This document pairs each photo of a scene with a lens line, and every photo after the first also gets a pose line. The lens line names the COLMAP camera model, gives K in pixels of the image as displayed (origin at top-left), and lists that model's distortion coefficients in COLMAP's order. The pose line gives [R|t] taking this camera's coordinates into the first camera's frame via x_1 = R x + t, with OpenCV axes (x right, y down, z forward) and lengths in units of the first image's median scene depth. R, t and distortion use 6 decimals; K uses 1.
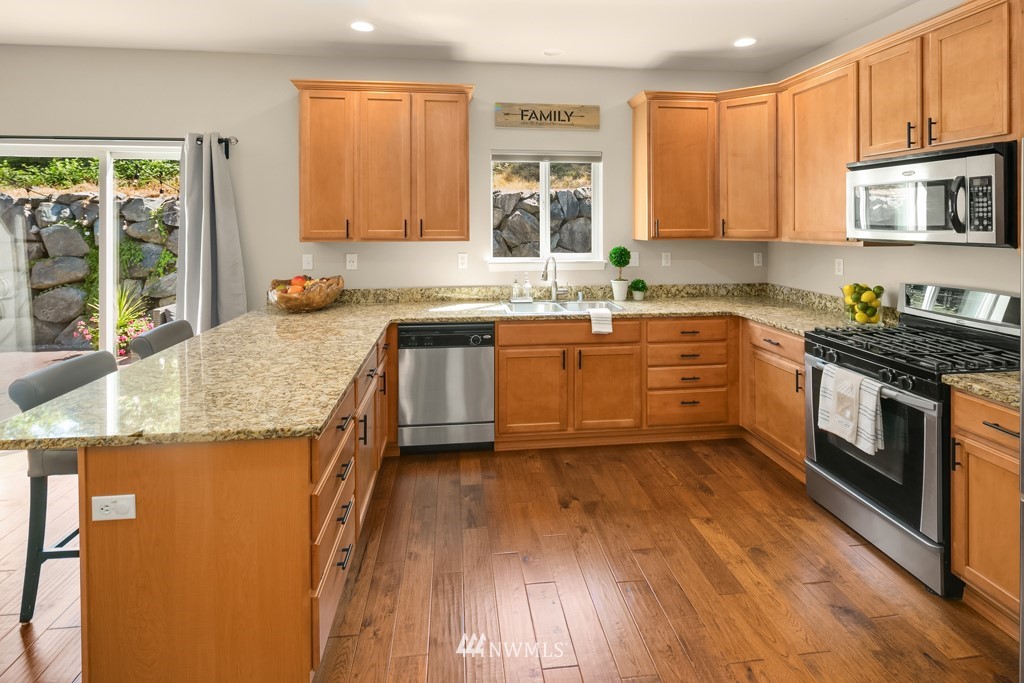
lens RADIAL K [[497.3, 0, 511.0], [0, 497.3, 220.6], [0, 0, 1]] dist [0.000423, -0.001050]
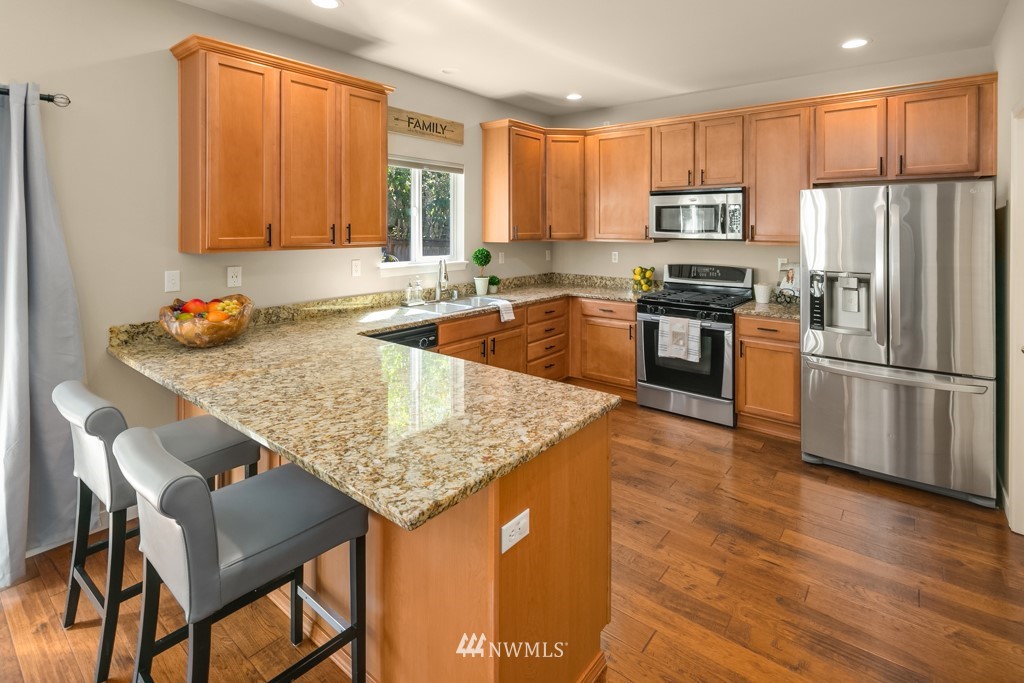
lens RADIAL K [[500.1, 0, 507.2], [0, 500.1, 223.4], [0, 0, 1]] dist [0.001593, -0.001528]
pose [[0.715837, 0.006907, 0.698233, -0.638945], [-0.005099, 0.999976, -0.004665, -0.000684], [-0.698248, -0.000221, 0.715856, 0.142704]]
